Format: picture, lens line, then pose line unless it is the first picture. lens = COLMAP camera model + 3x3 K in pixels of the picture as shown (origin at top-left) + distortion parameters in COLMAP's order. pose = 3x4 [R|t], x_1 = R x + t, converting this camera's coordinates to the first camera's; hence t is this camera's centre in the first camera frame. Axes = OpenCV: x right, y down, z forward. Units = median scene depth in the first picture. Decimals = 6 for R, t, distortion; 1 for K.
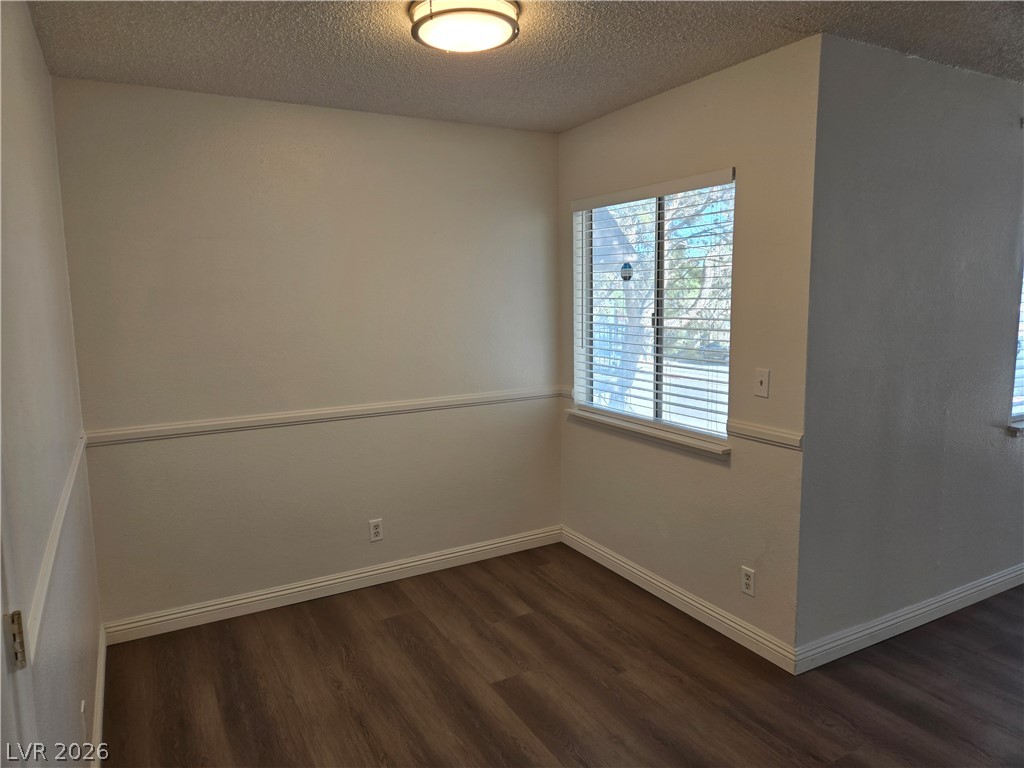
lens RADIAL K [[683.9, 0, 516.3], [0, 683.9, 380.3], [0, 0, 1]] dist [0.057688, -0.040671]
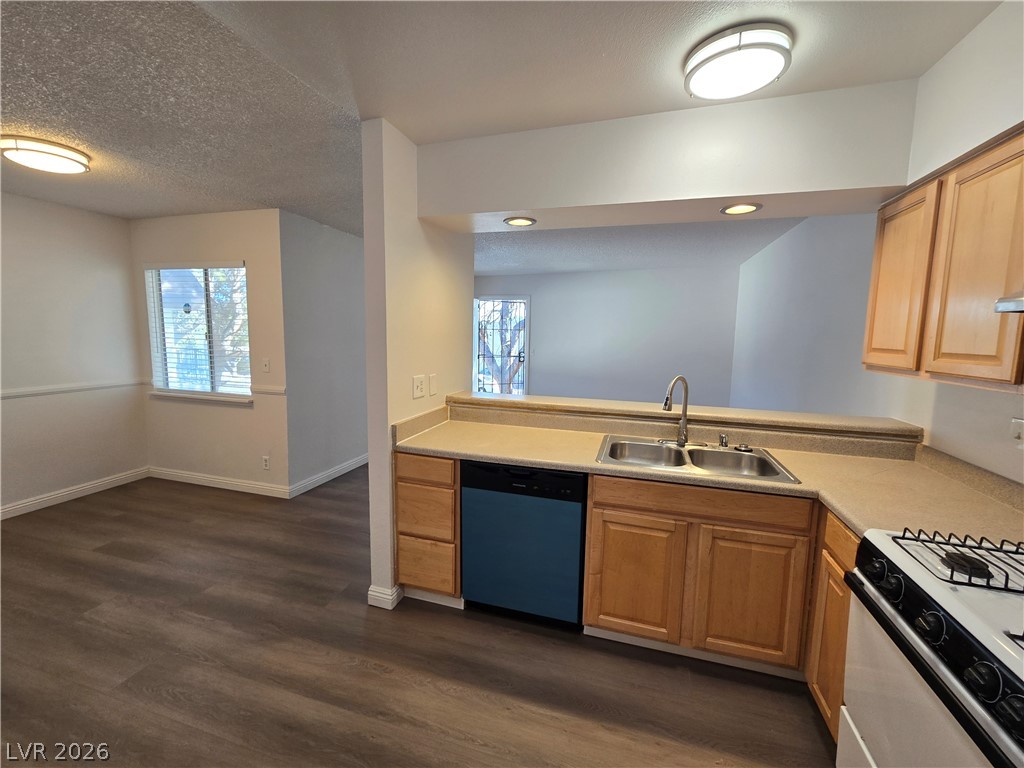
lens RADIAL K [[422.2, 0, 512.9], [0, 422.2, 378.8], [0, 0, 1]] dist [0.000098, 0.000934]
pose [[0.719120, -0.046457, 0.693331, 0.004505], [0.058205, 0.998283, 0.006520, 0.073105], [-0.692443, 0.035667, 0.720590, -0.404977]]
